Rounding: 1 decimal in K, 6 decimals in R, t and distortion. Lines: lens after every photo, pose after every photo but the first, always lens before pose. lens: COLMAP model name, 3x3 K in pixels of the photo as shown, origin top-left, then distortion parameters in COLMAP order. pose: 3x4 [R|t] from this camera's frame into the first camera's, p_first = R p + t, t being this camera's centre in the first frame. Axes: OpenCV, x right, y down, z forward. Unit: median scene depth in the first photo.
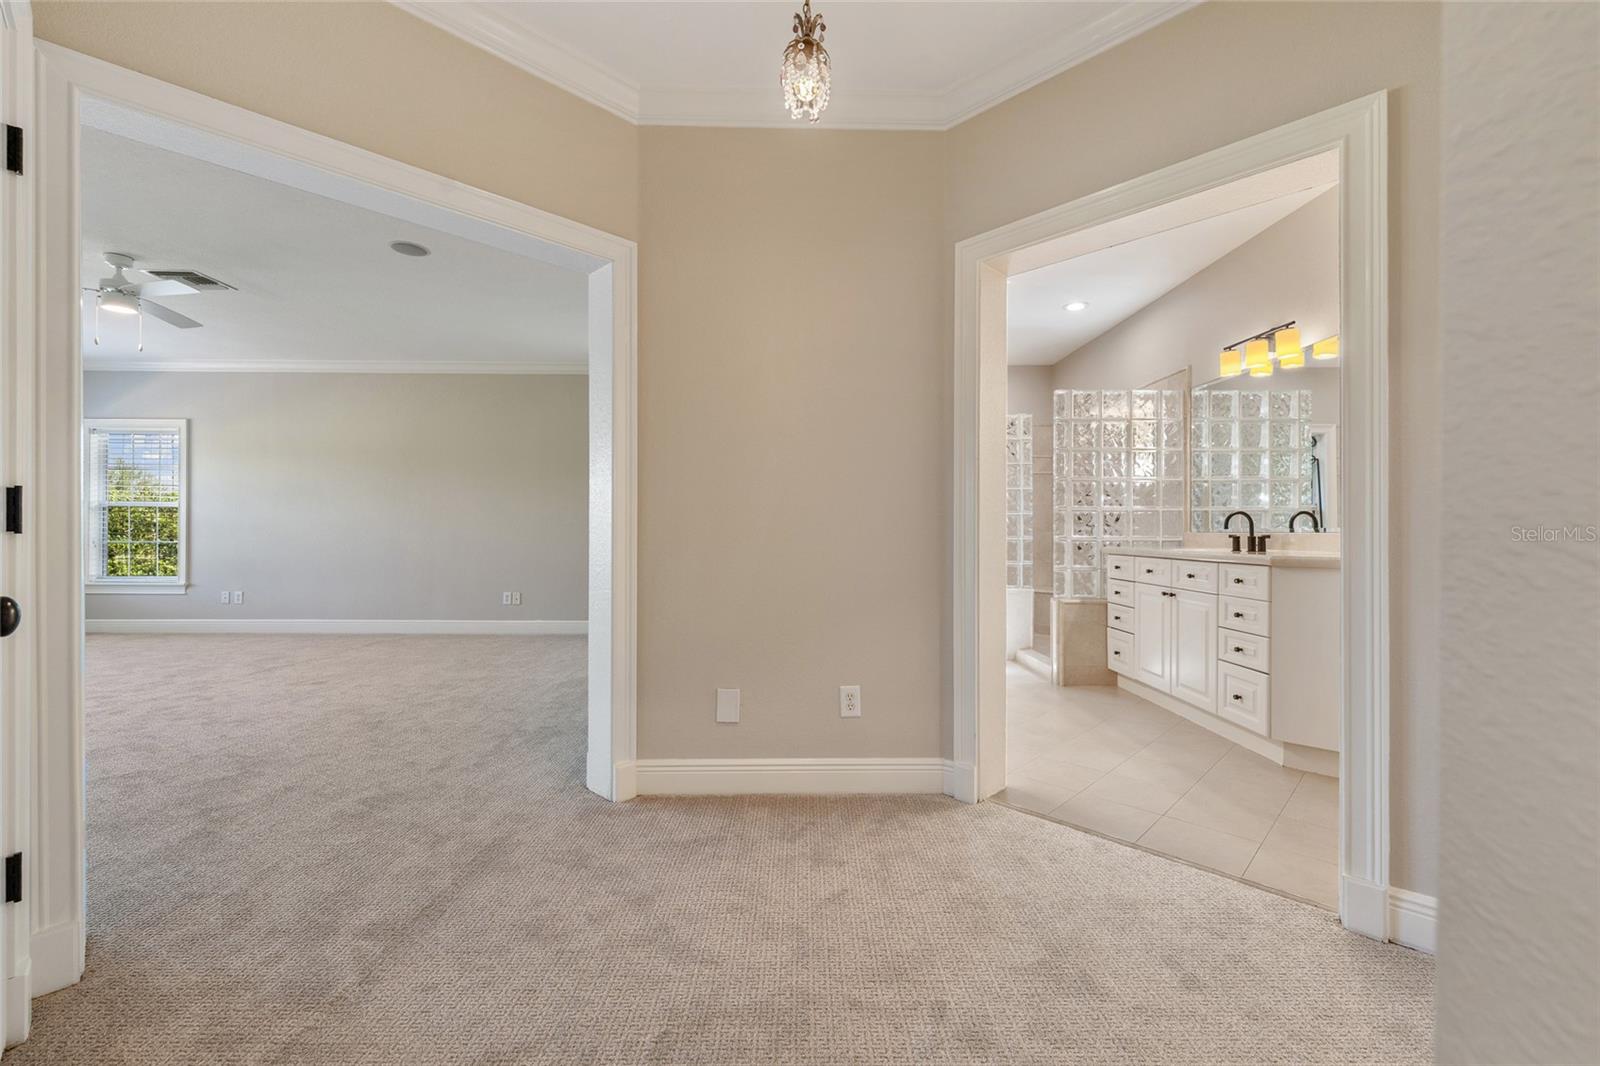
lens RADIAL K [[652.6, 0, 802.8], [0, 652.6, 531.2], [0, 0, 1]] dist [-0.000817, 0.000307]
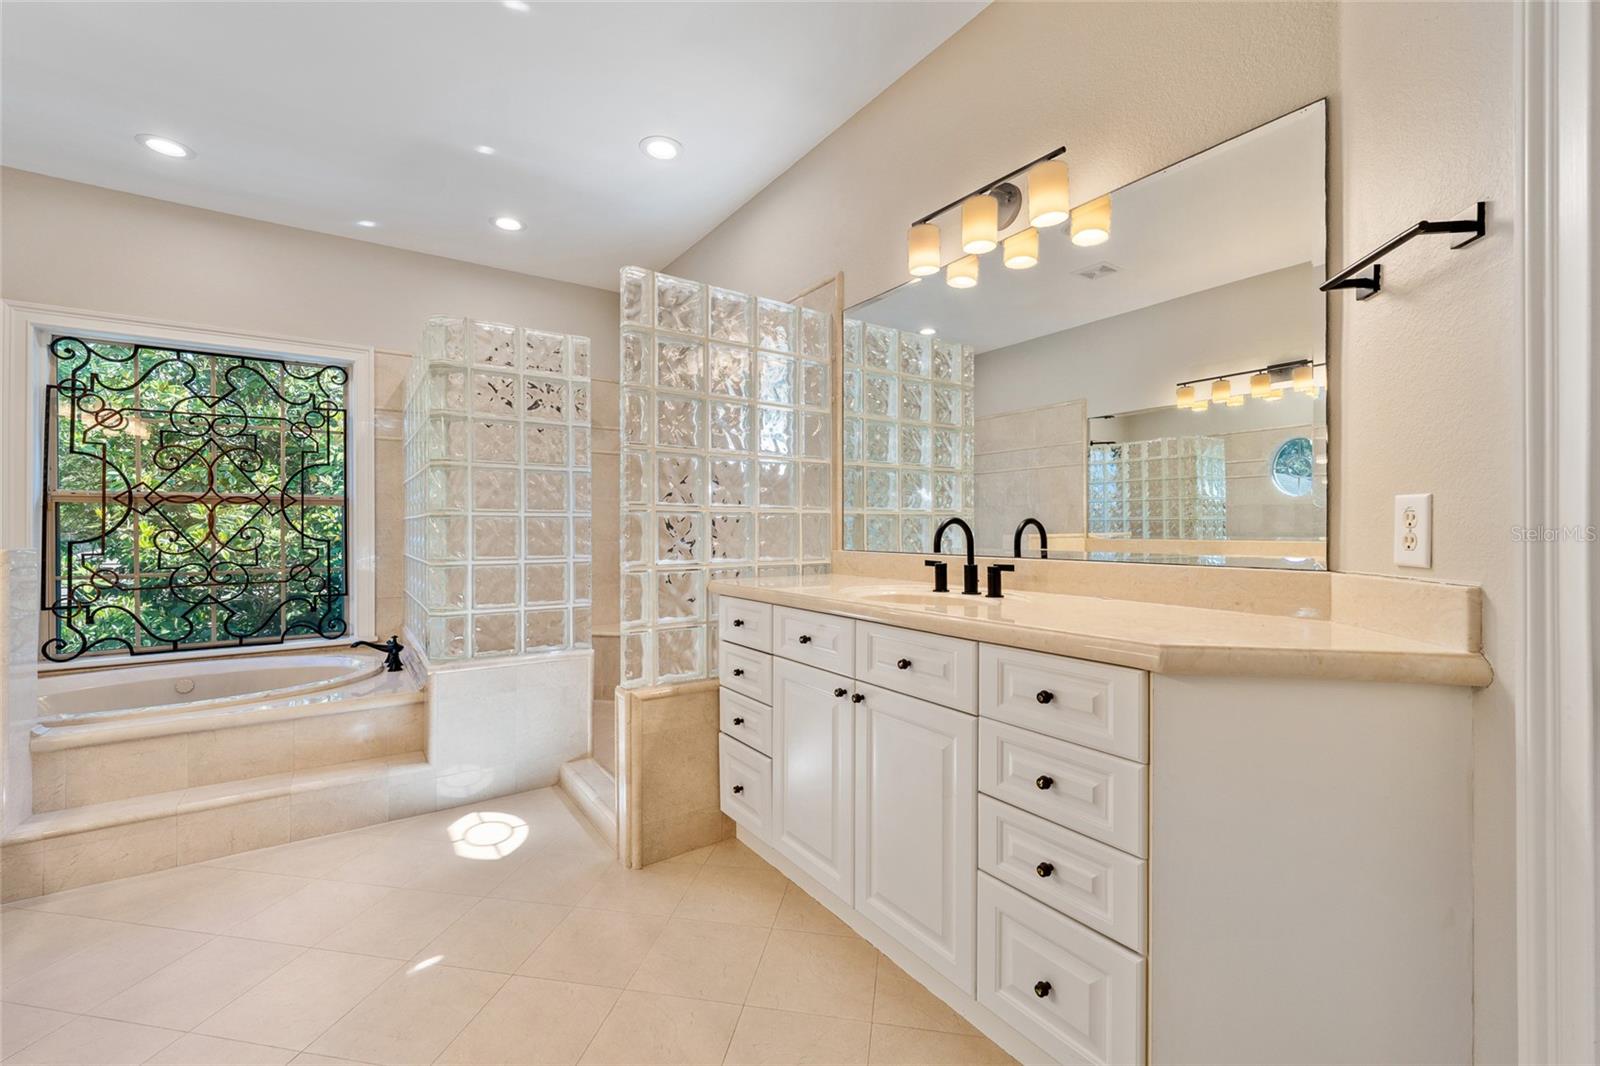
lens RADIAL K [[652.6, 0, 796.6], [0, 652.6, 527.2], [0, 0, 1]] dist [-0.000817, 0.000307]
pose [[0.827741, -0.000683, 0.561109, 0.218373], [0.001126, 0.999999, -0.000444, -0.018974], [-0.561109, 0.000999, 0.827741, 0.518162]]
